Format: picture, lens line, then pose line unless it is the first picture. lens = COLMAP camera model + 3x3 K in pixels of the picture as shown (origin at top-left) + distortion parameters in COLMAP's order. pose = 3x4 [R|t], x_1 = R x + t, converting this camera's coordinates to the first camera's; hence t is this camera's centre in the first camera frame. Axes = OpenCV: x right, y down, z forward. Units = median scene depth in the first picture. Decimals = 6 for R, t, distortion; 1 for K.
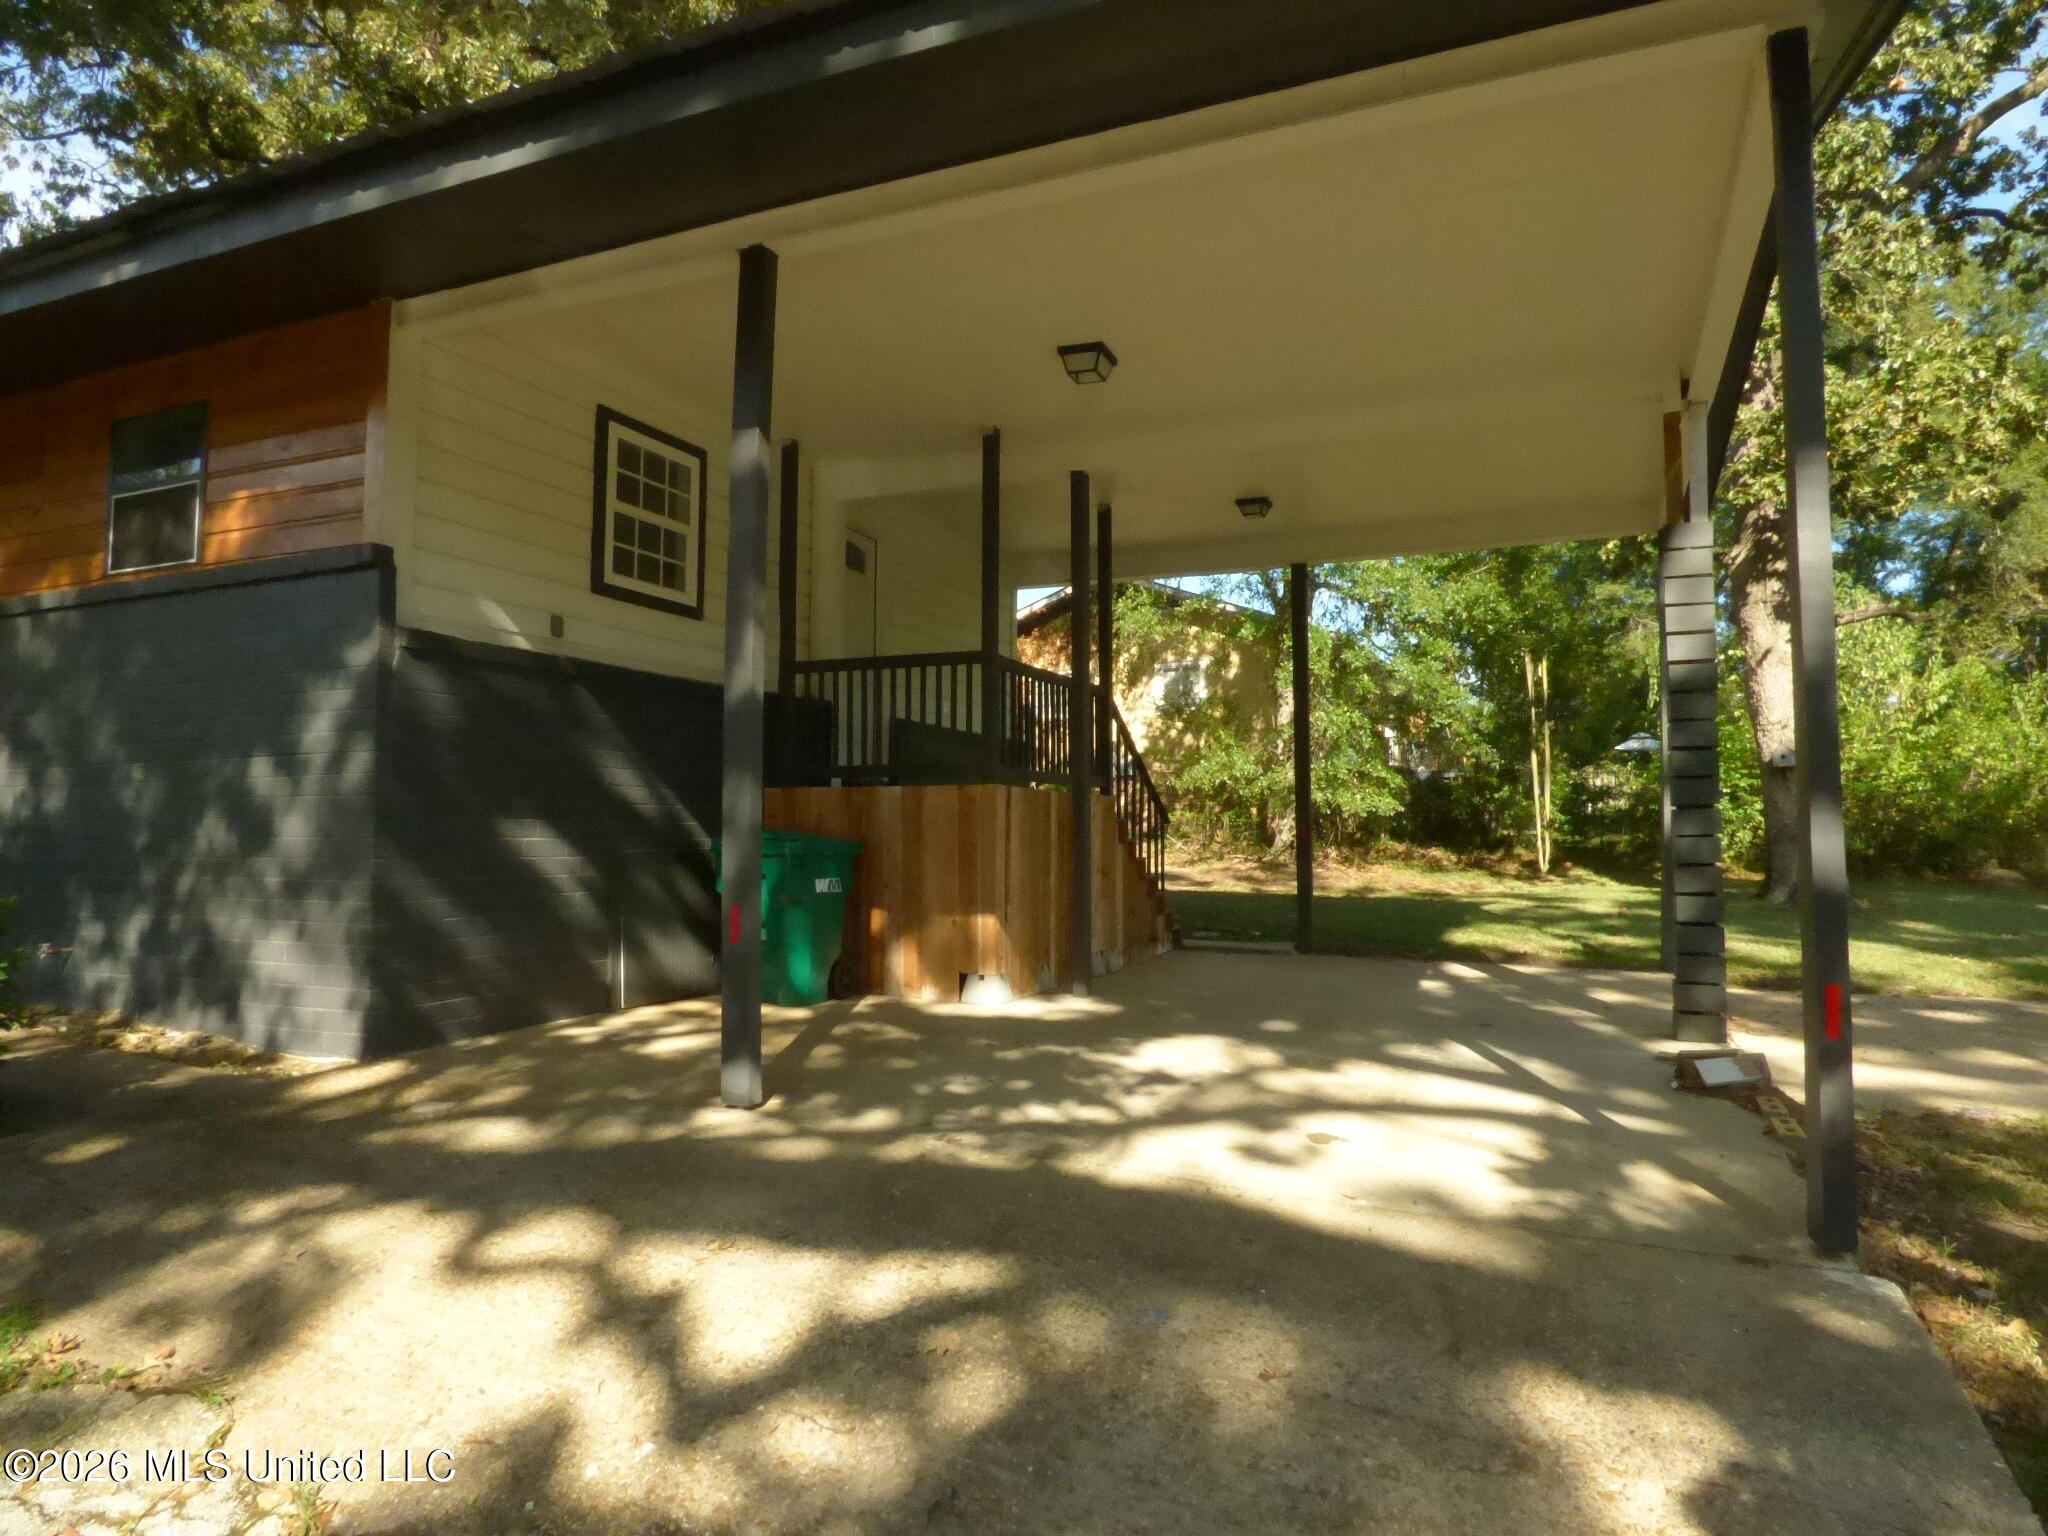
lens RADIAL K [[1240.2, 0, 1020.9], [0, 1240.2, 756.0], [0, 0, 1]] dist [-0.014209, 0.000439]
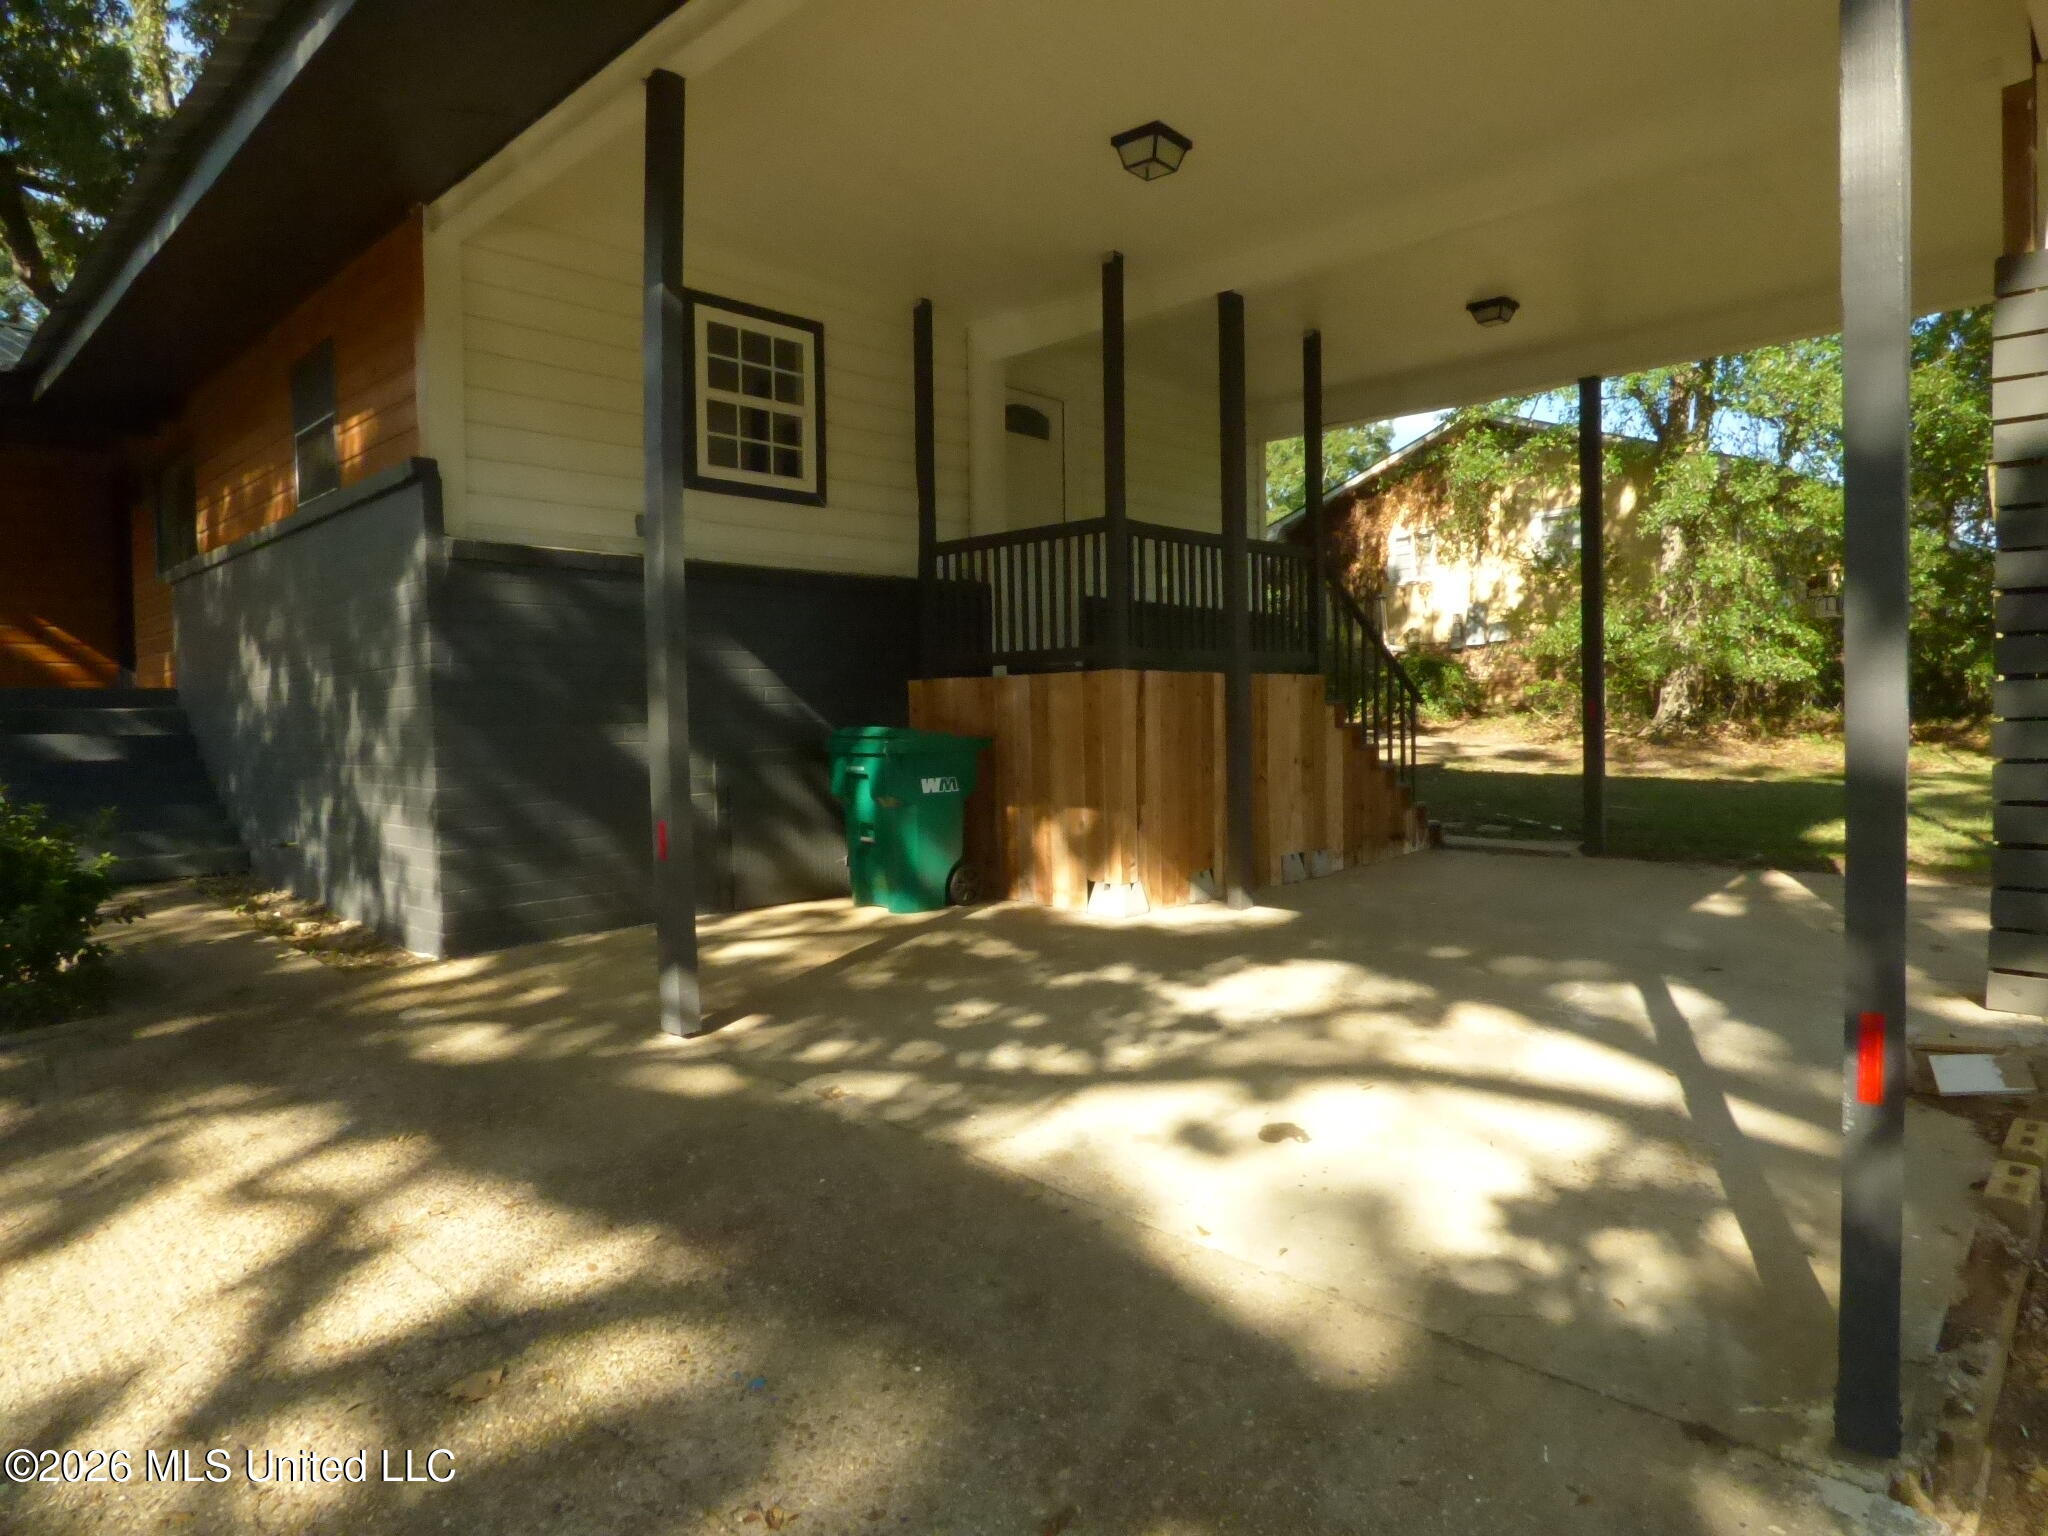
lens RADIAL K [[1240.2, 0, 1020.9], [0, 1240.2, 756.0], [0, 0, 1]] dist [-0.014209, 0.000439]
pose [[0.940917, -0.008517, -0.338531, 0.208238], [0.042748, 0.994674, 0.093790, -0.001652], [0.335929, -0.102721, 0.936269, 0.141638]]
